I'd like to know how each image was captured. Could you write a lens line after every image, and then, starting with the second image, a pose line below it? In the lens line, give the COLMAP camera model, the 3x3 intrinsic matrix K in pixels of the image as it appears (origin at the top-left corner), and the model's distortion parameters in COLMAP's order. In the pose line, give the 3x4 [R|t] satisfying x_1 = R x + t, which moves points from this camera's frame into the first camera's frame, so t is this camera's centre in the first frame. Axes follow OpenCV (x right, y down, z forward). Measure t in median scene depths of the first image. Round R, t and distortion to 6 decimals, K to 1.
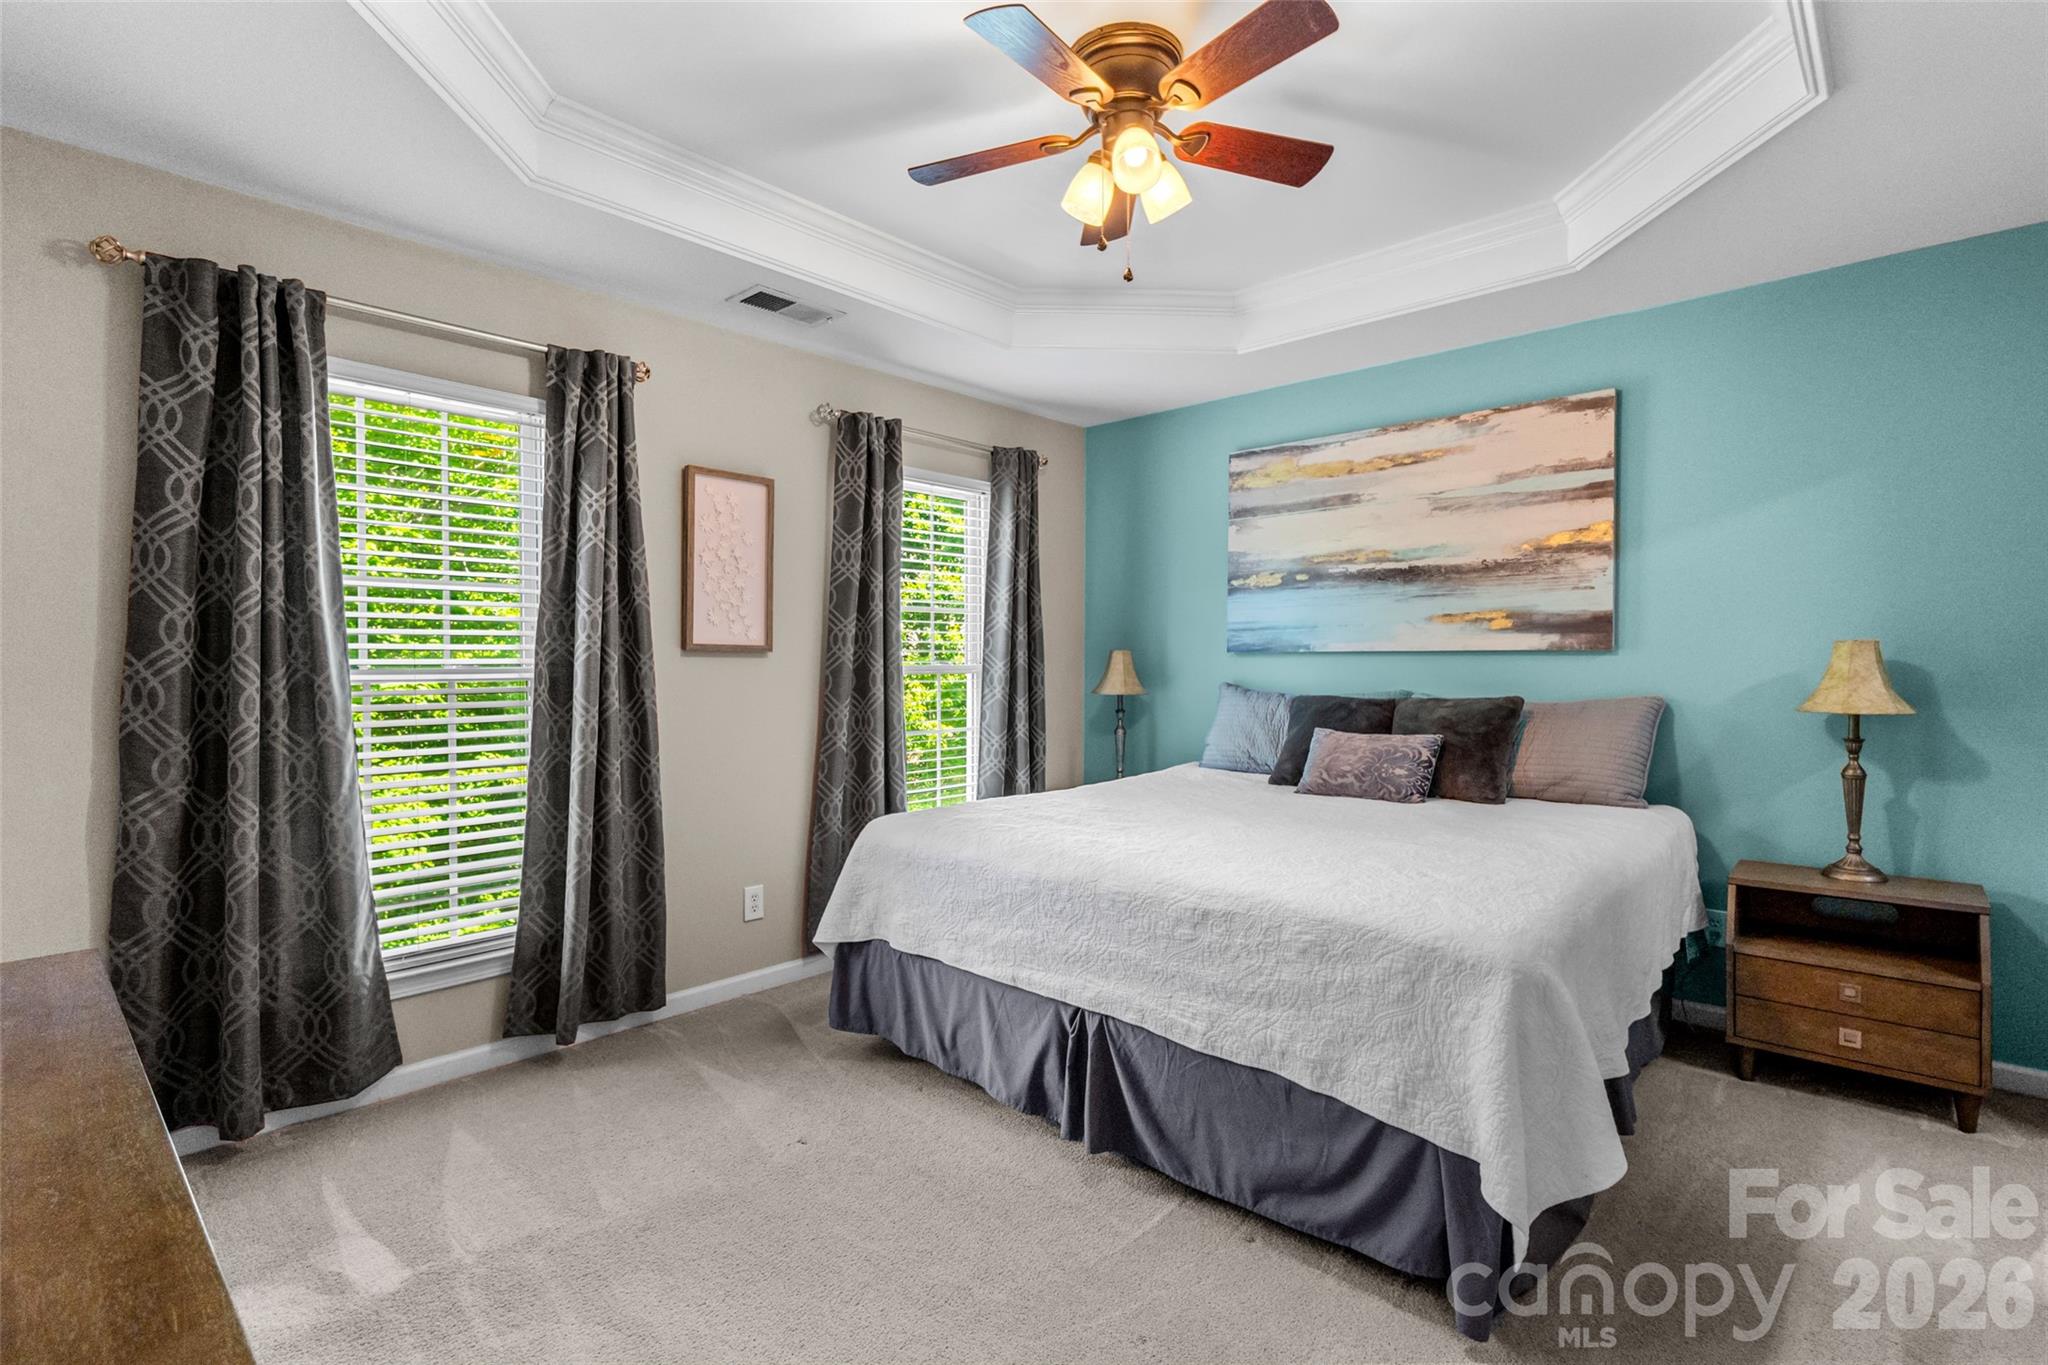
lens RADIAL K [[960.5, 0, 1011.2], [0, 960.5, 655.4], [0, 0, 1]] dist [-0.002333, -0.000151]
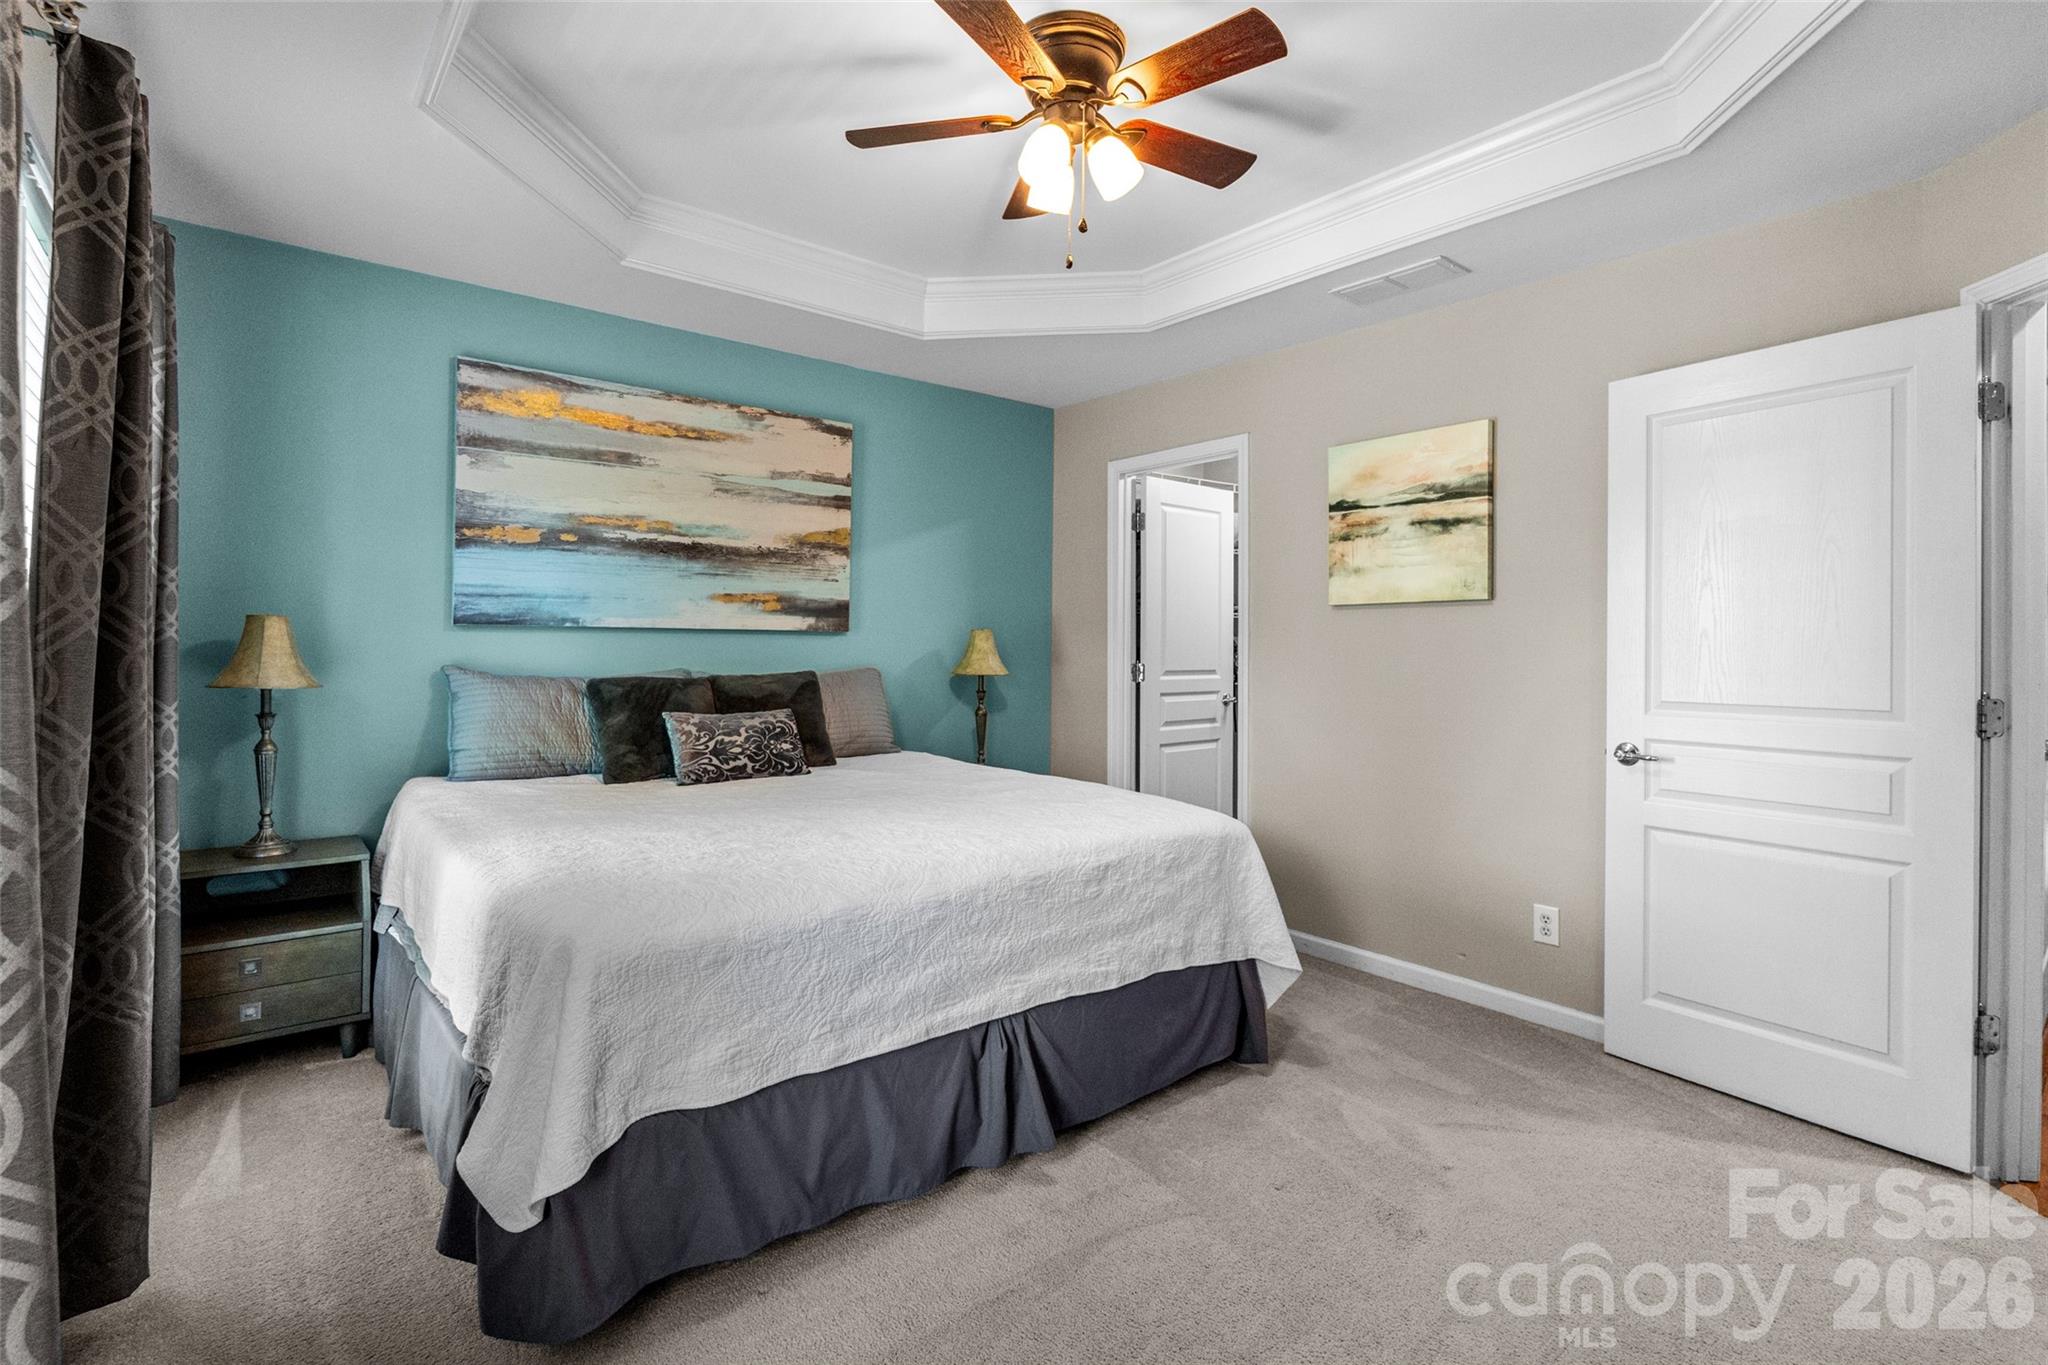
lens RADIAL K [[960.5, 0, 1011.2], [0, 960.5, 655.4], [0, 0, 1]] dist [-0.002333, -0.000151]
pose [[0.130846, -0.012013, 0.991330, -0.540864], [-0.017384, 0.999745, 0.014410, 0.003288], [-0.991250, -0.019119, 0.130604, 0.564085]]
